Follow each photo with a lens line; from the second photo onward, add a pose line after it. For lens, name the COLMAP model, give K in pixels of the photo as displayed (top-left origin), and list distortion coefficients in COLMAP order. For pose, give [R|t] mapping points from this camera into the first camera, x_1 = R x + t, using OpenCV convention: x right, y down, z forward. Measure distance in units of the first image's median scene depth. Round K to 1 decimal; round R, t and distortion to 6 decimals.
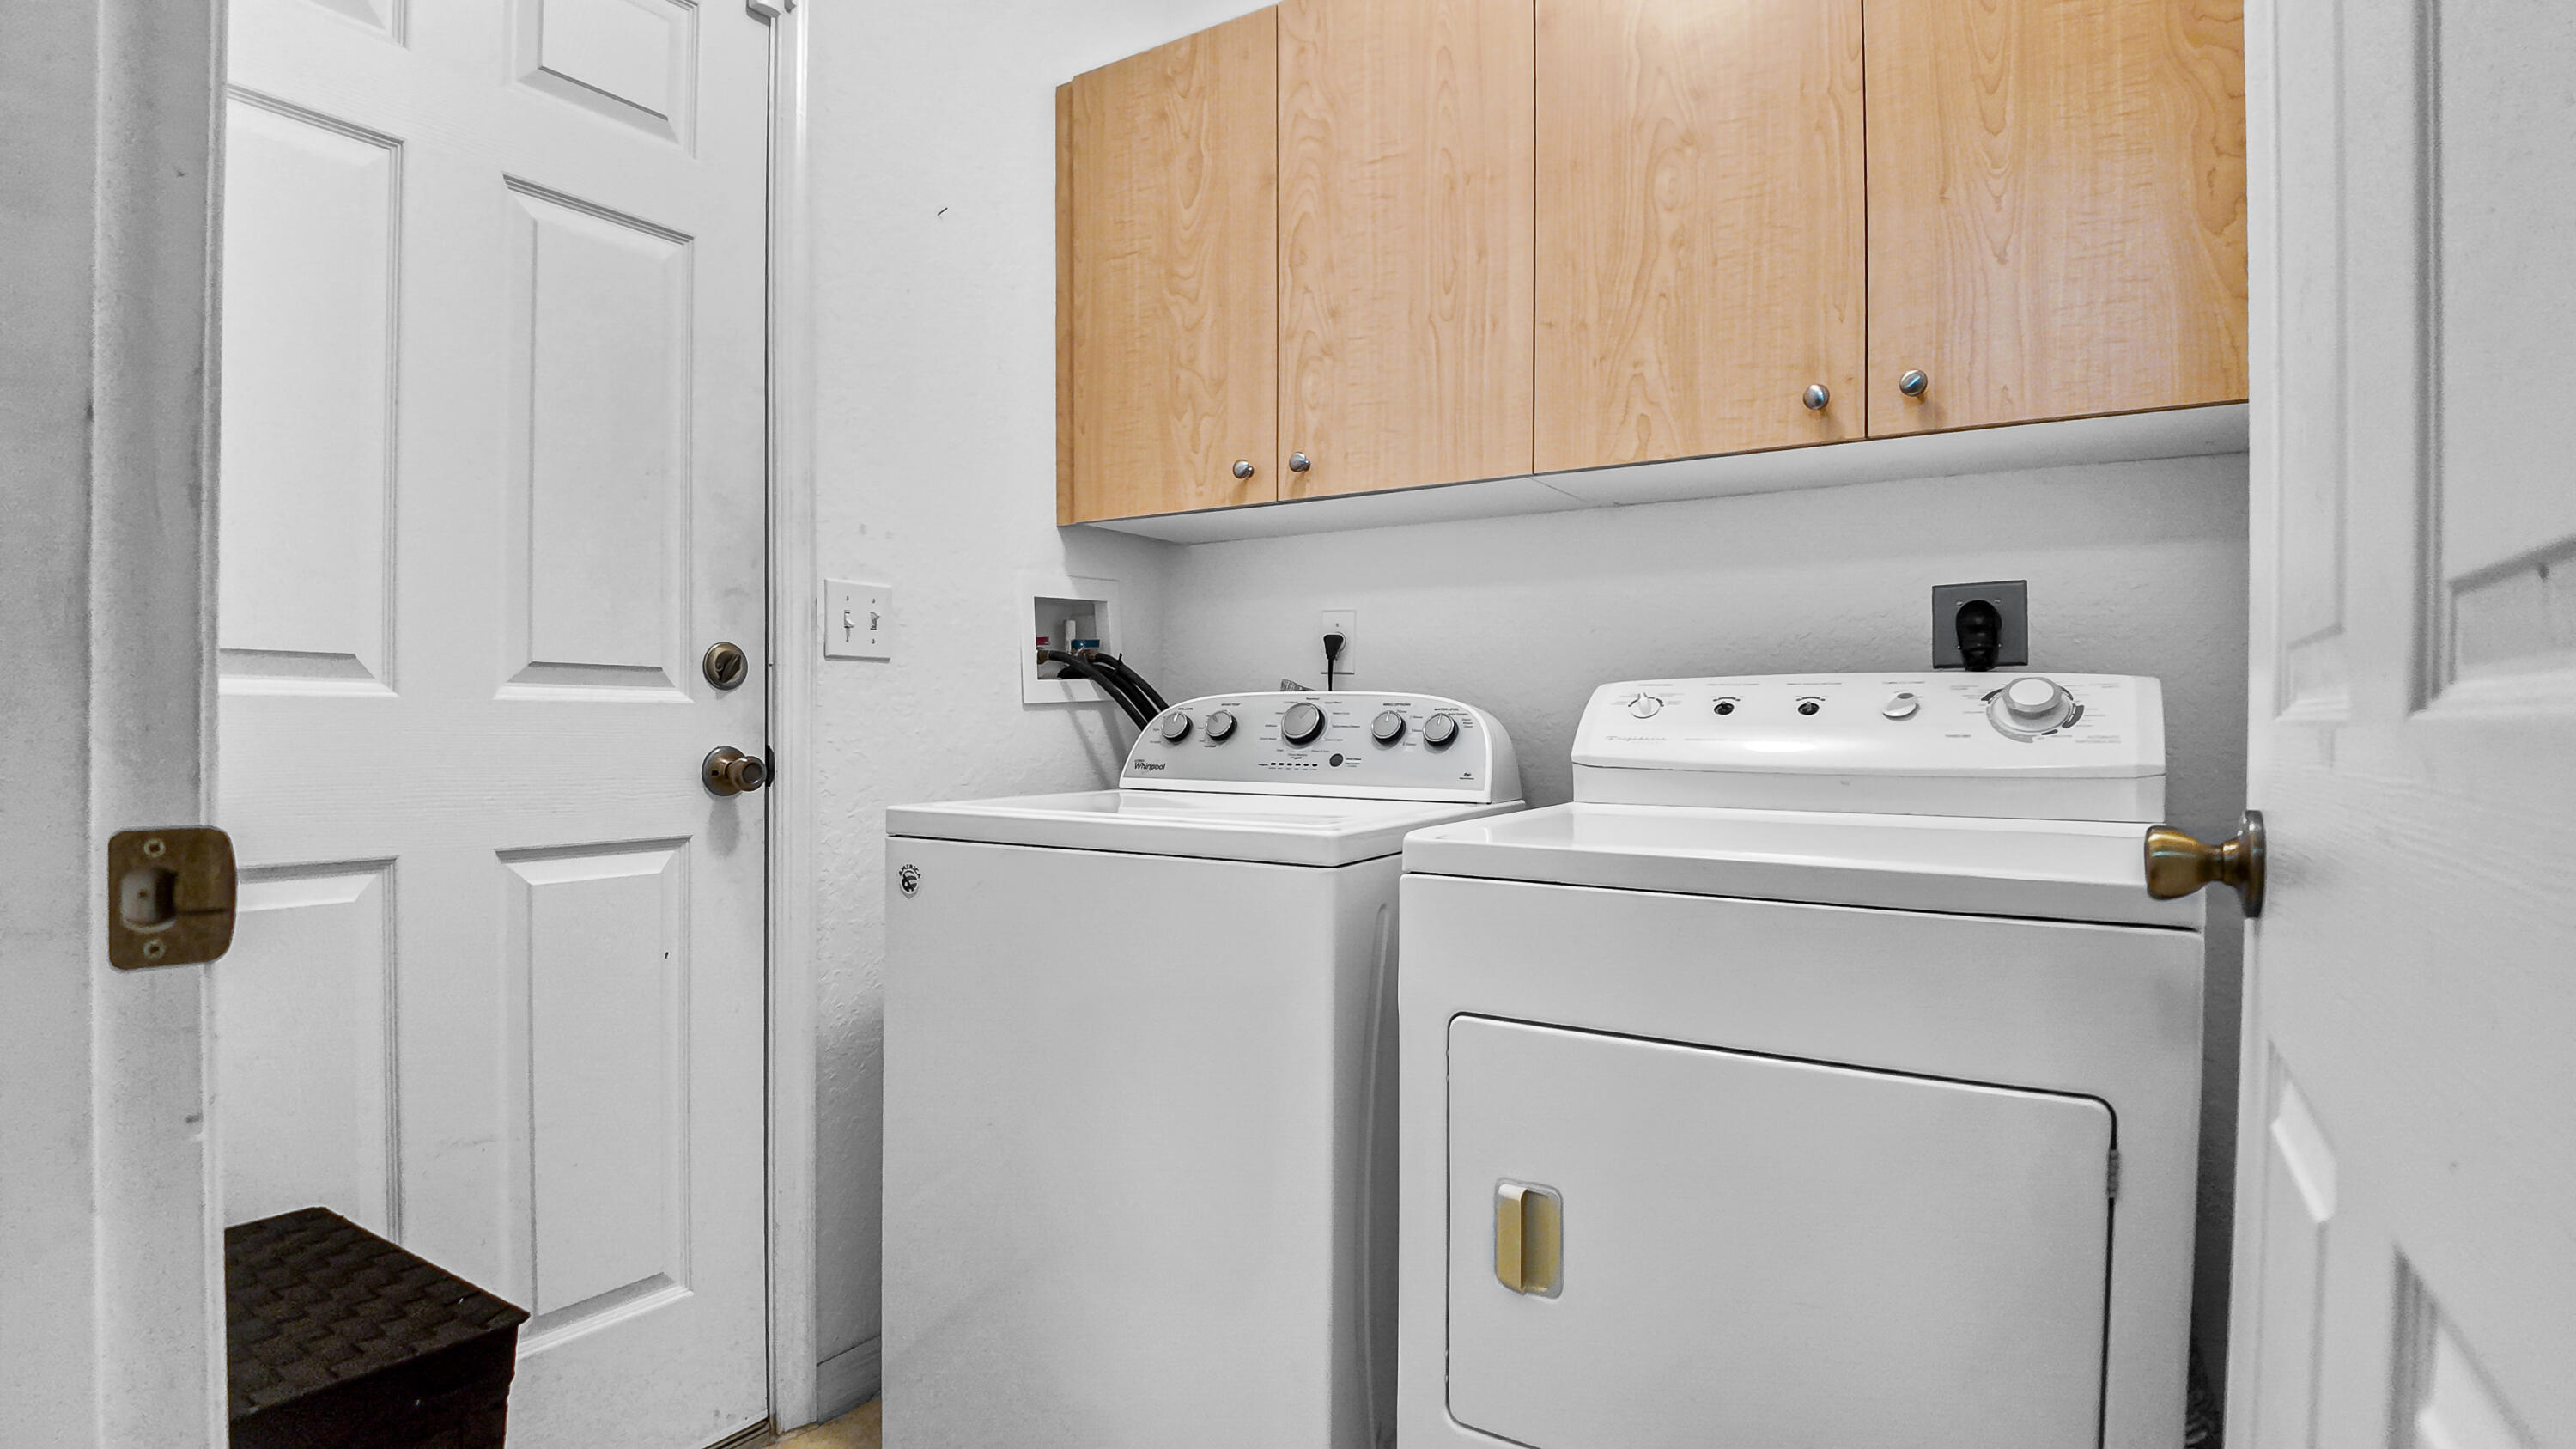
lens RADIAL K [[1311.4, 0, 1285.5], [0, 1311.4, 725.0], [0, 0, 1]] dist [0.005065, 0.002503]
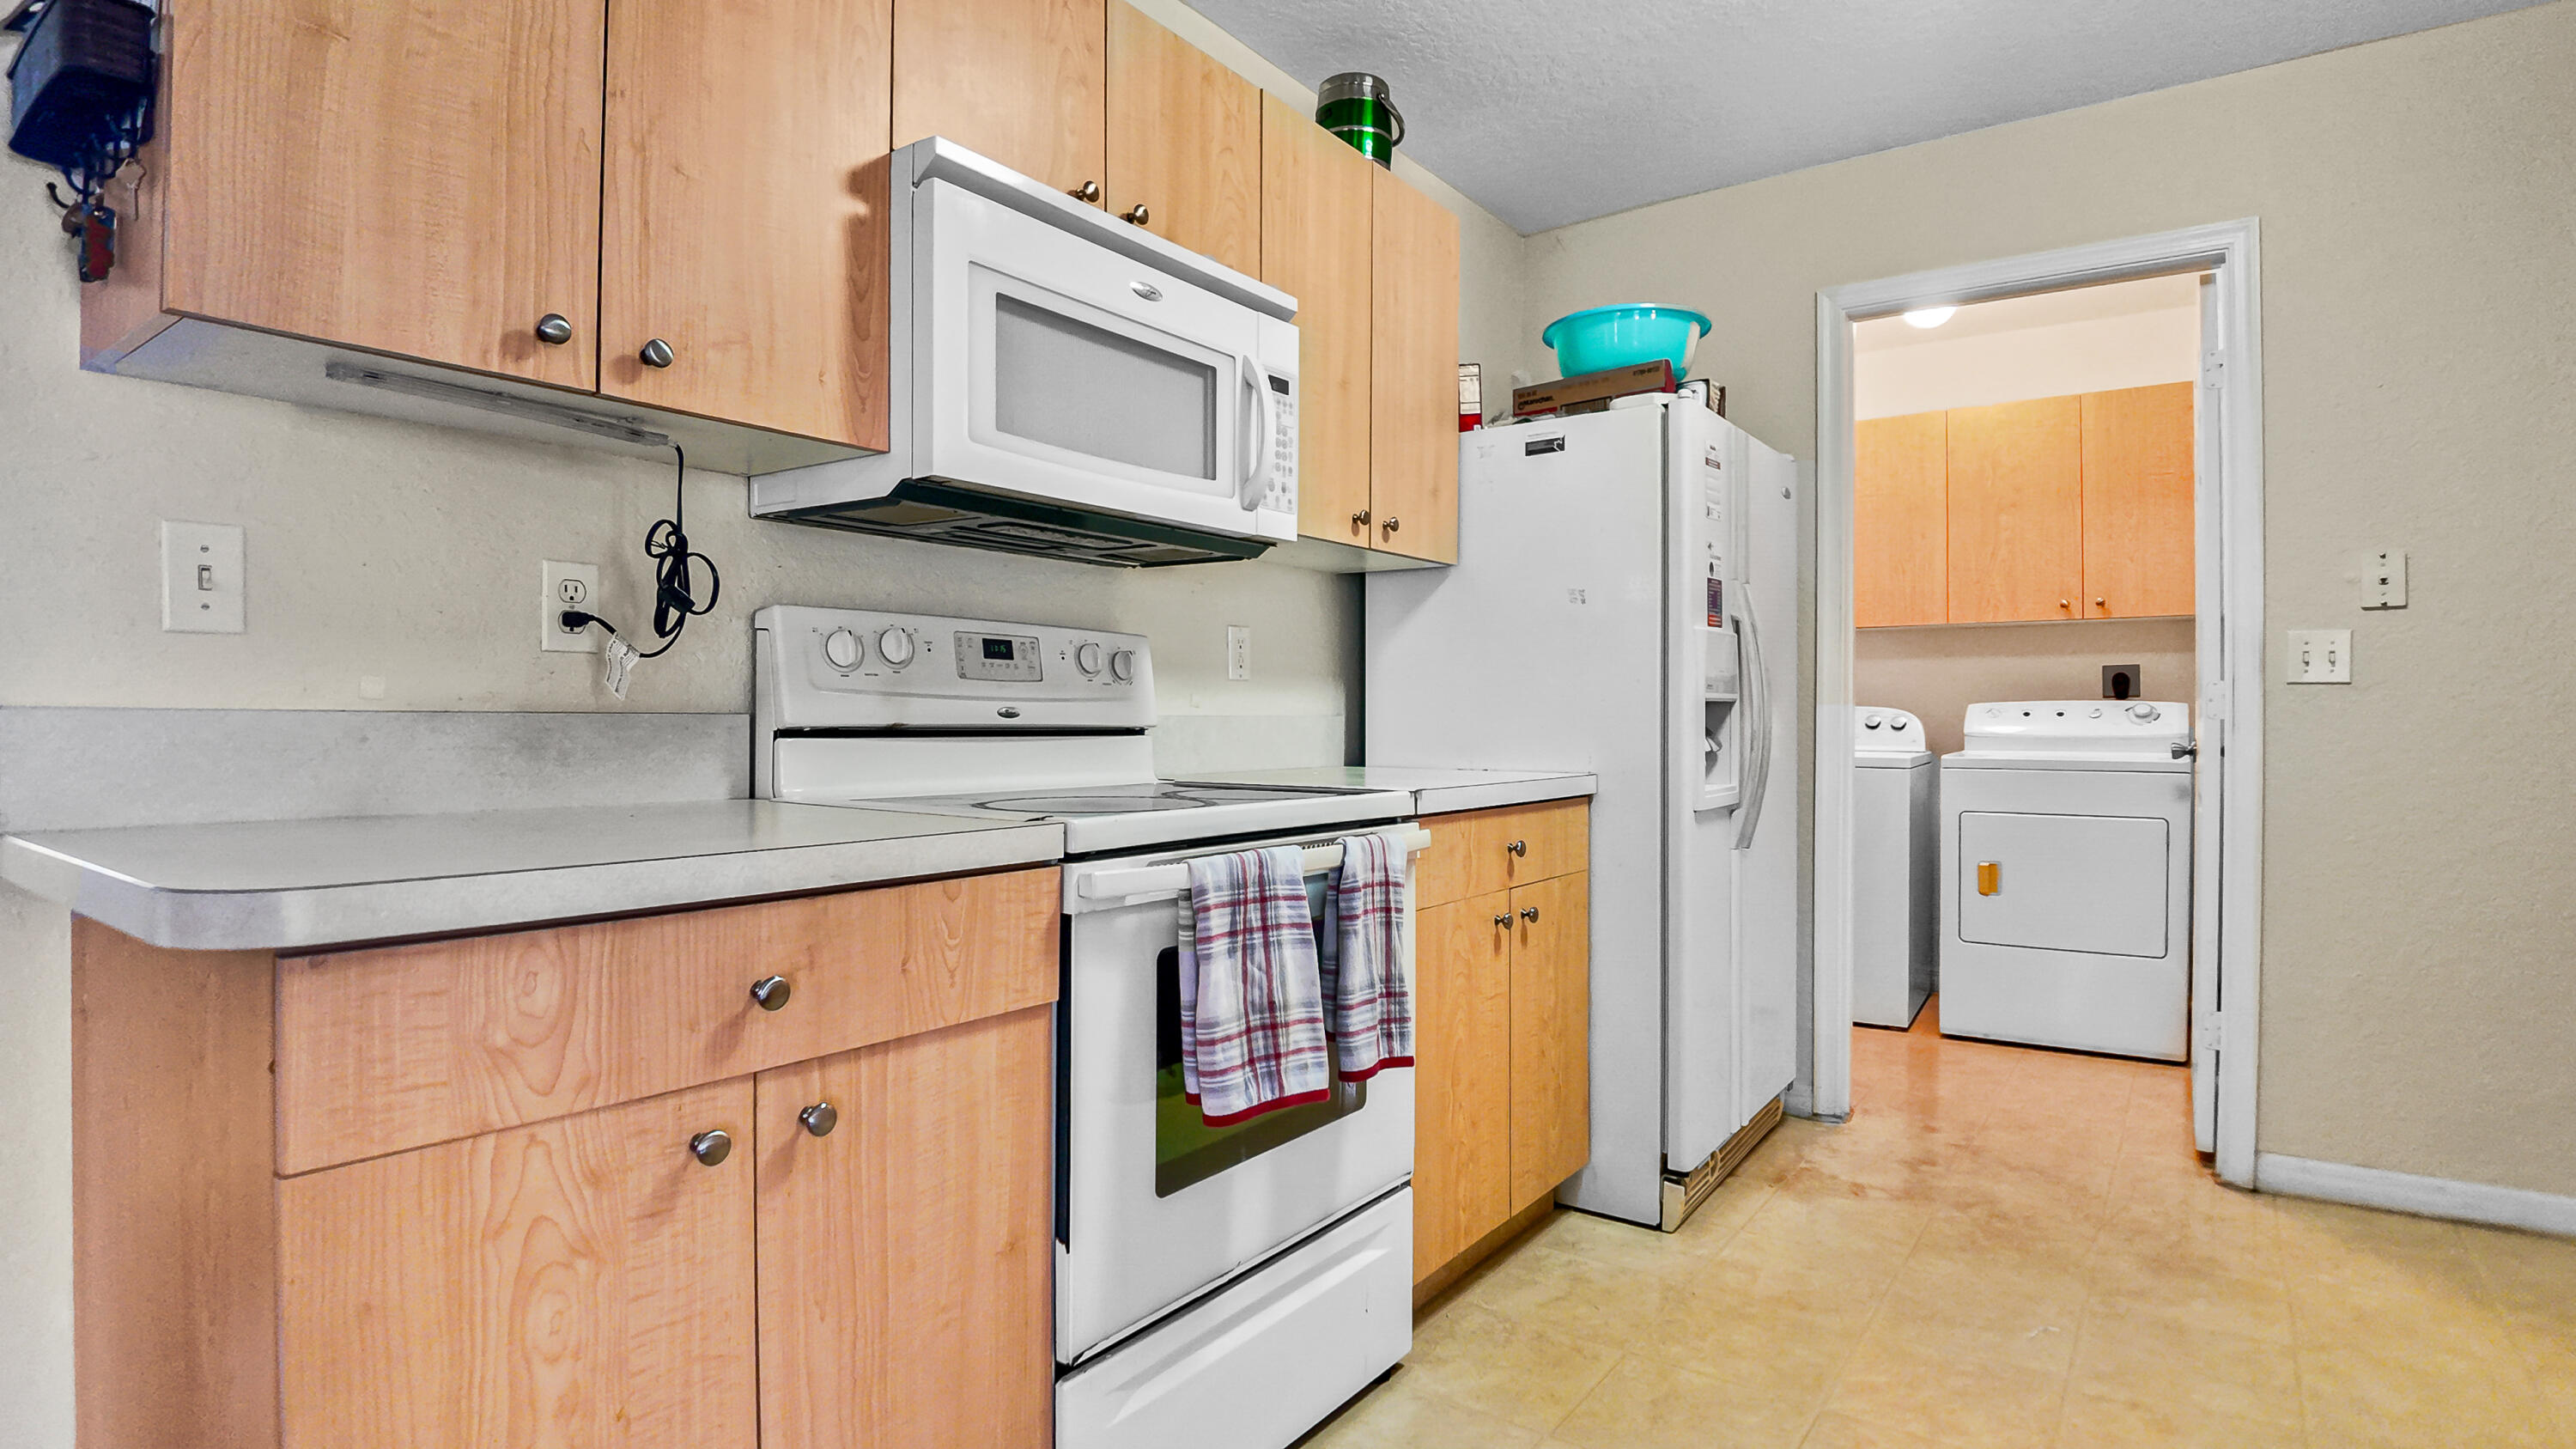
lens RADIAL K [[1311.4, 0, 1350.3], [0, 1311.4, 720.2], [0, 0, 1]] dist [0.005065, 0.002503]
pose [[0.999839, -0.007502, -0.016287, -1.035356], [0.007530, 0.999970, 0.001700, -0.016091], [0.016274, -0.001822, 0.999866, -1.761120]]
